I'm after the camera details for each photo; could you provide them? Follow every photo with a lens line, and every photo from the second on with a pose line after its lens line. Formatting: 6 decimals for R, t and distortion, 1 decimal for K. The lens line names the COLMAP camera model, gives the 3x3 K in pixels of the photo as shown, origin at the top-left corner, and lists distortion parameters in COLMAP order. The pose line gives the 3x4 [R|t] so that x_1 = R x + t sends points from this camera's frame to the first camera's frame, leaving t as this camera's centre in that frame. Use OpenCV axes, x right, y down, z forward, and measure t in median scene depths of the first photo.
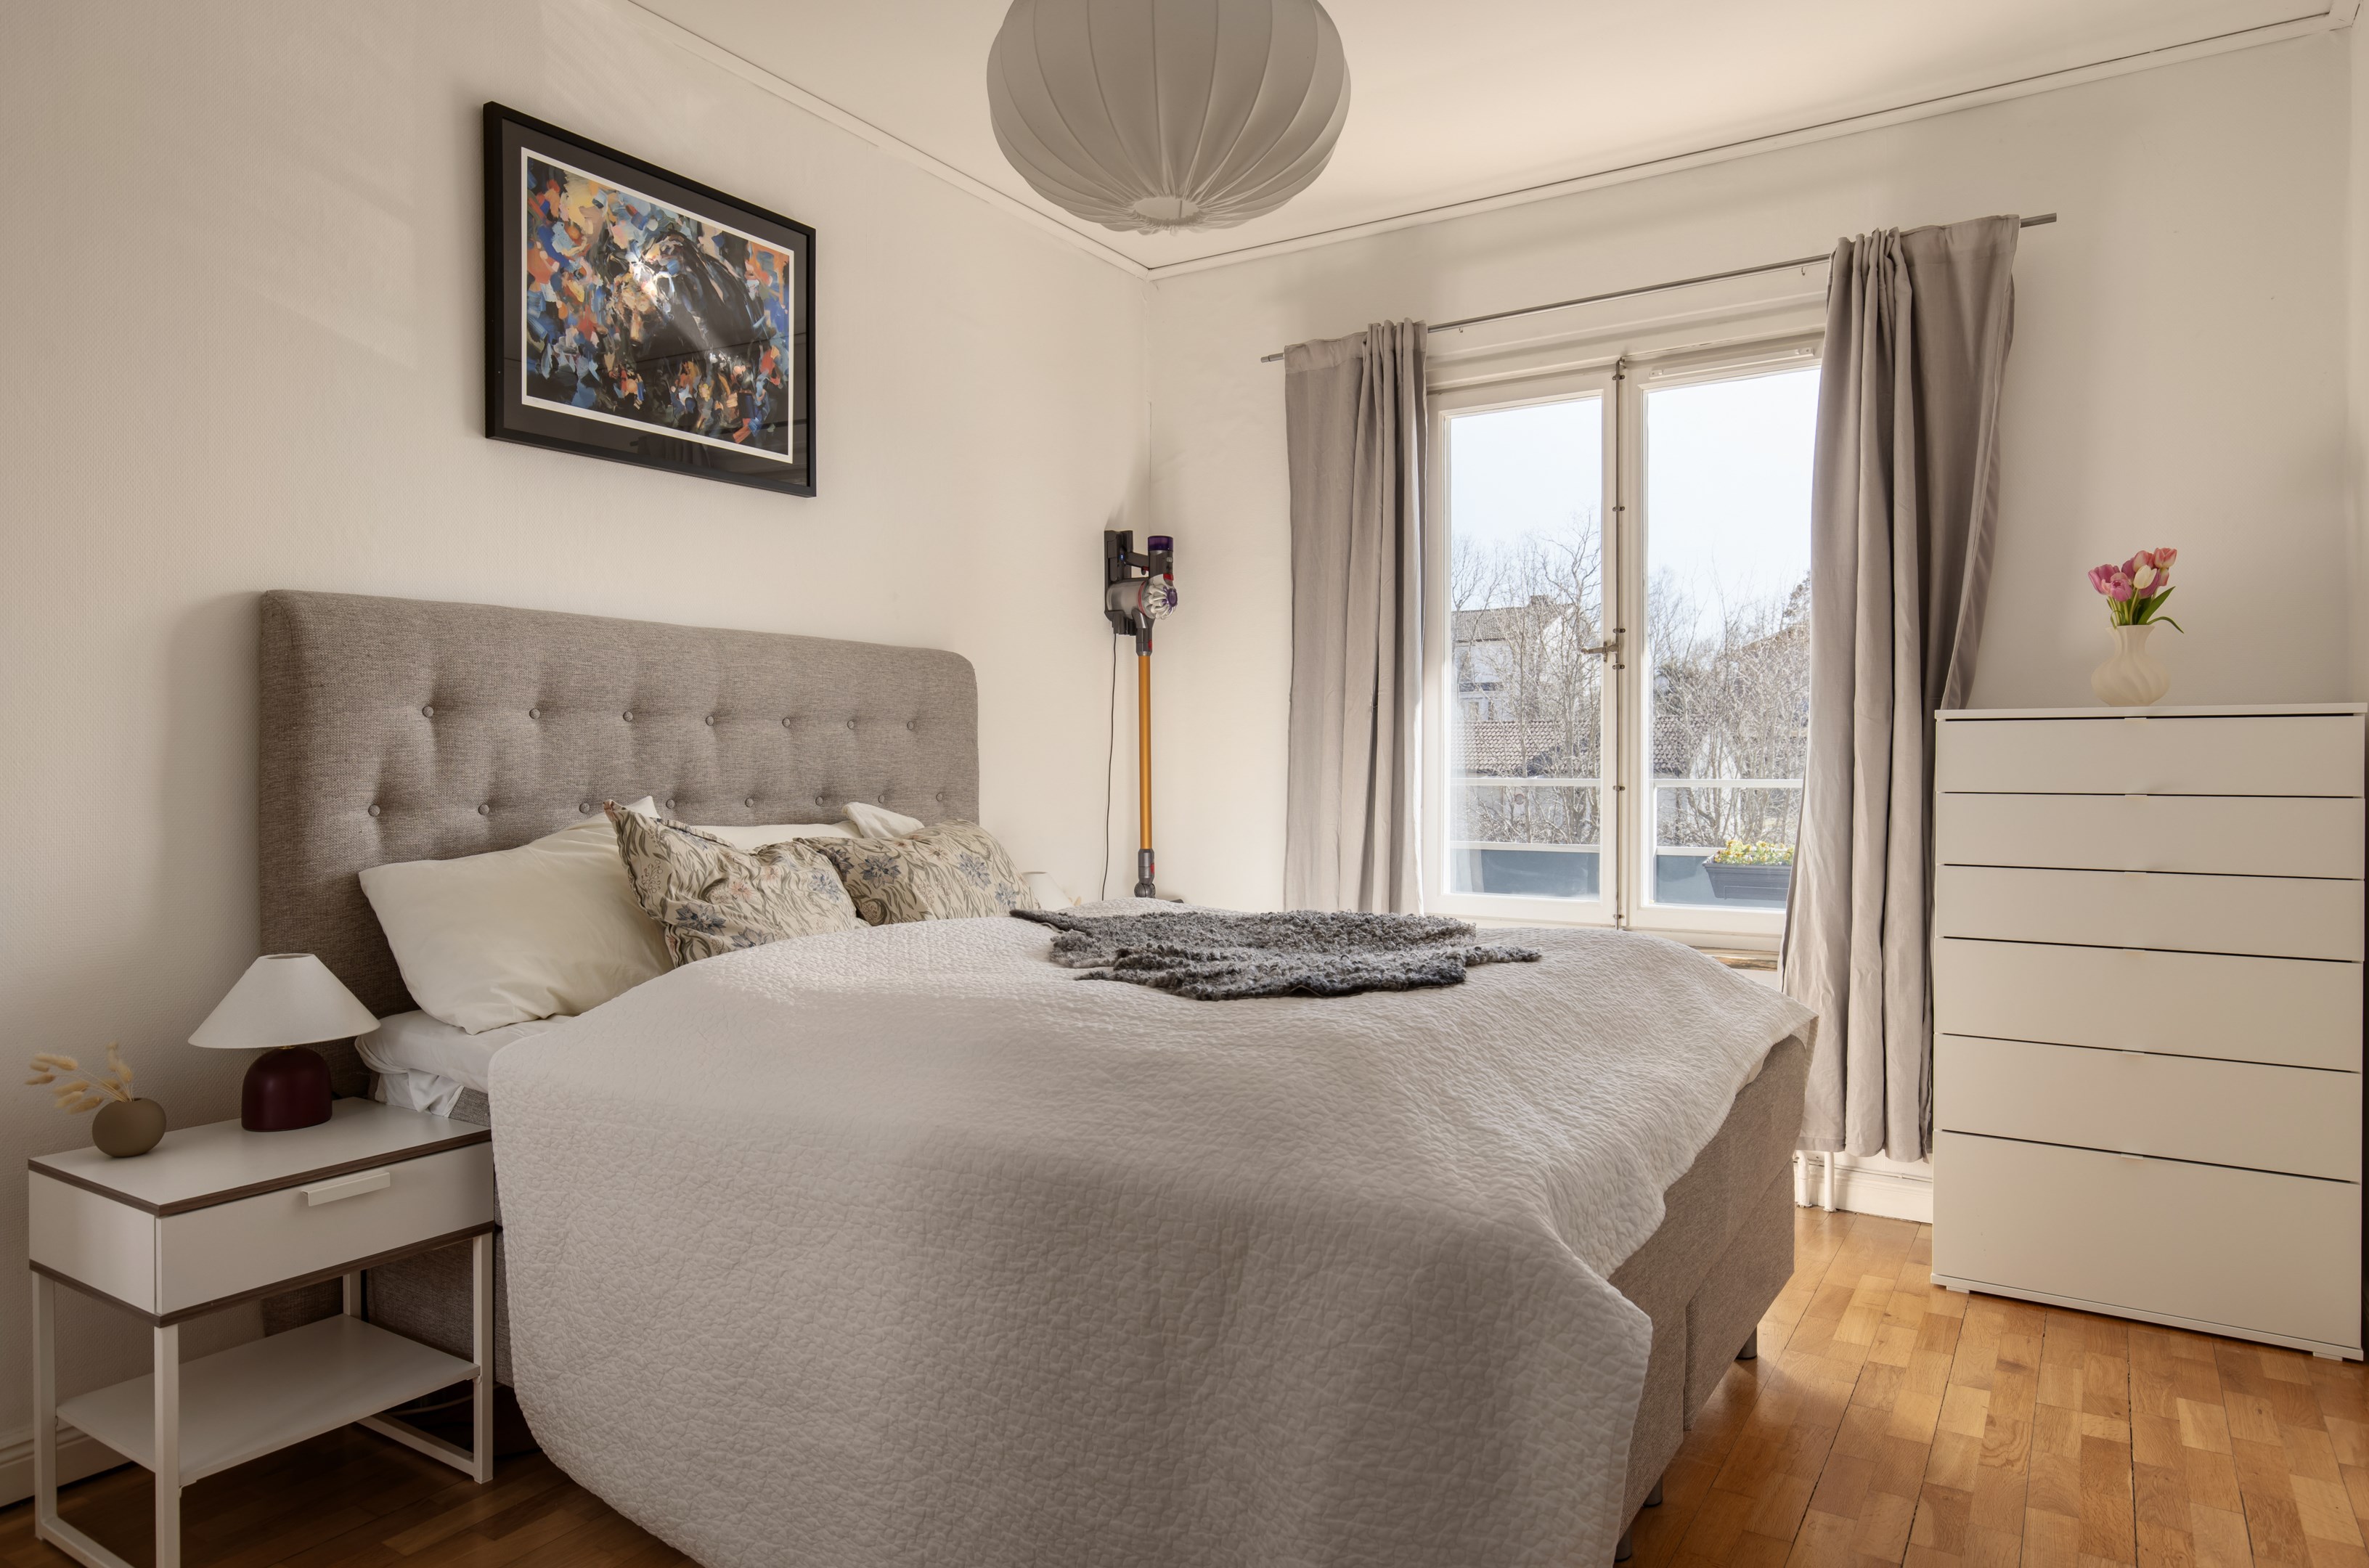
lens RADIAL K [[1454.5, 0, 1184.5], [0, 1454.5, 784.0], [0, 0, 1]] dist [0.001896, -0.001848]
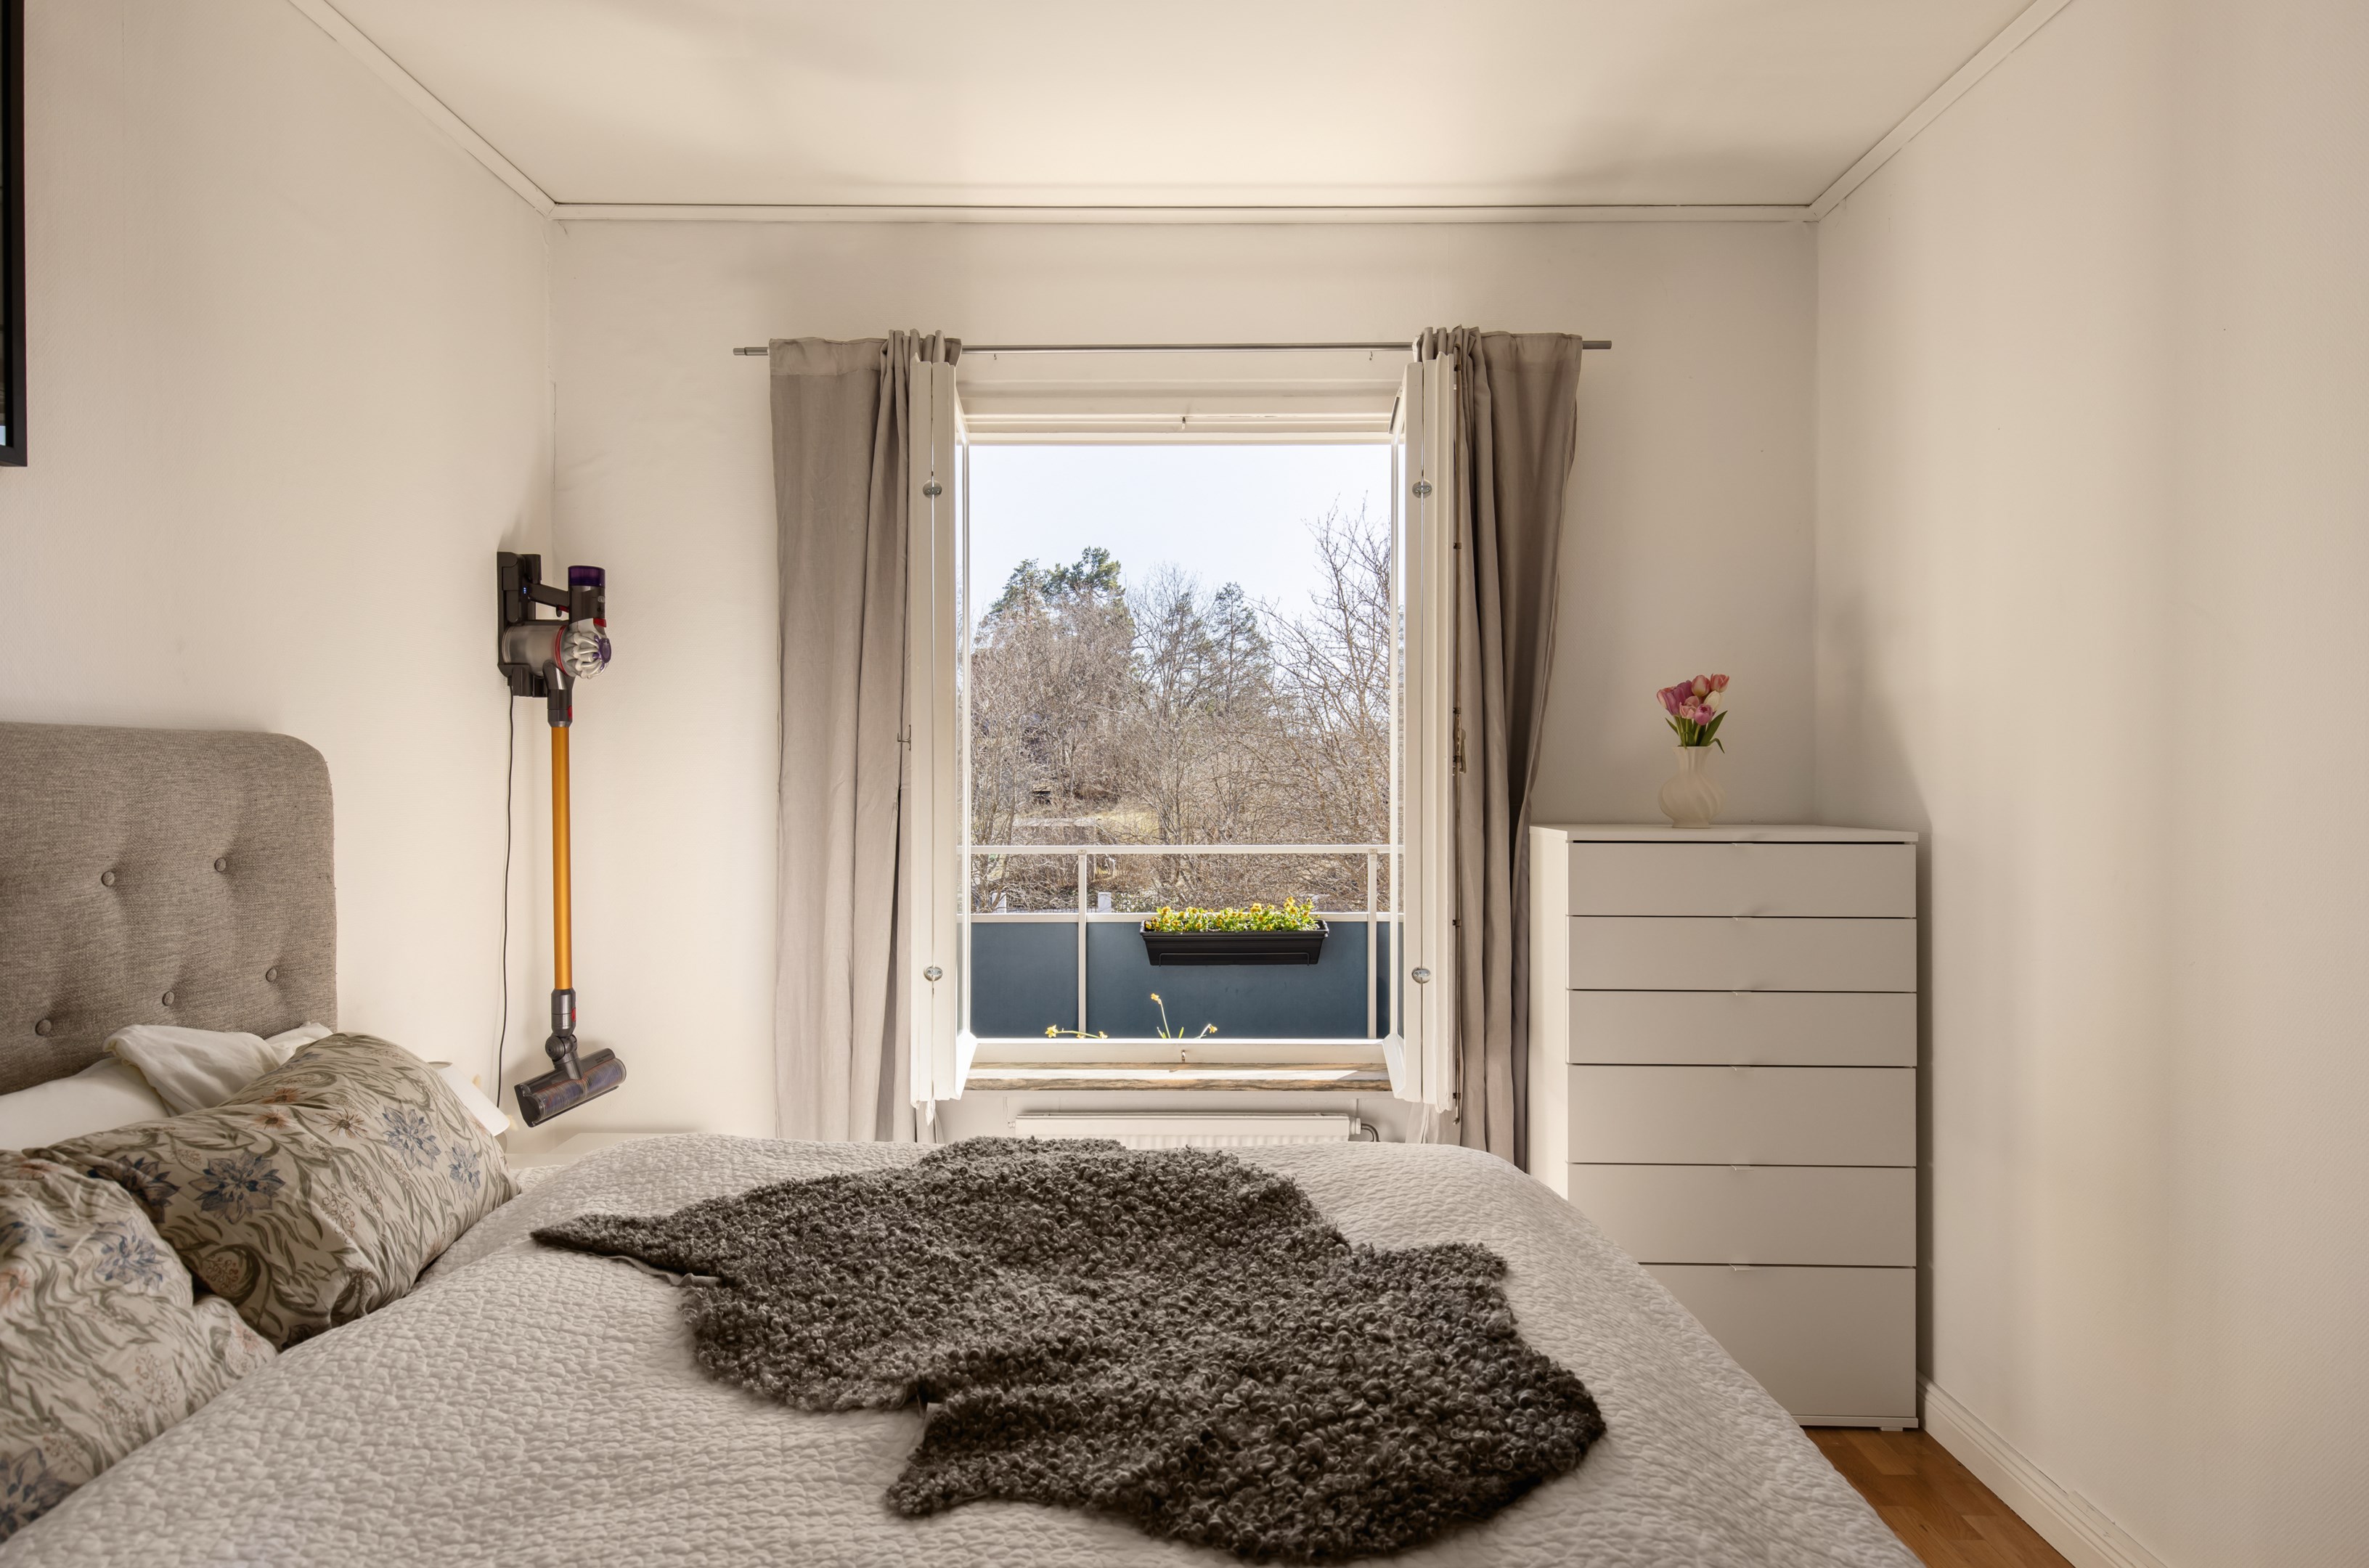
lens RADIAL K [[1315.1, 0, 1177.9], [0, 1315.1, 776.0], [0, 0, 1]] dist [0.005903, -0.000341]
pose [[0.846884, -0.004400, 0.531759, -0.143724], [0.005835, 0.999982, -0.001019, -0.074306], [-0.531745, 0.003965, 0.846895, 0.330939]]
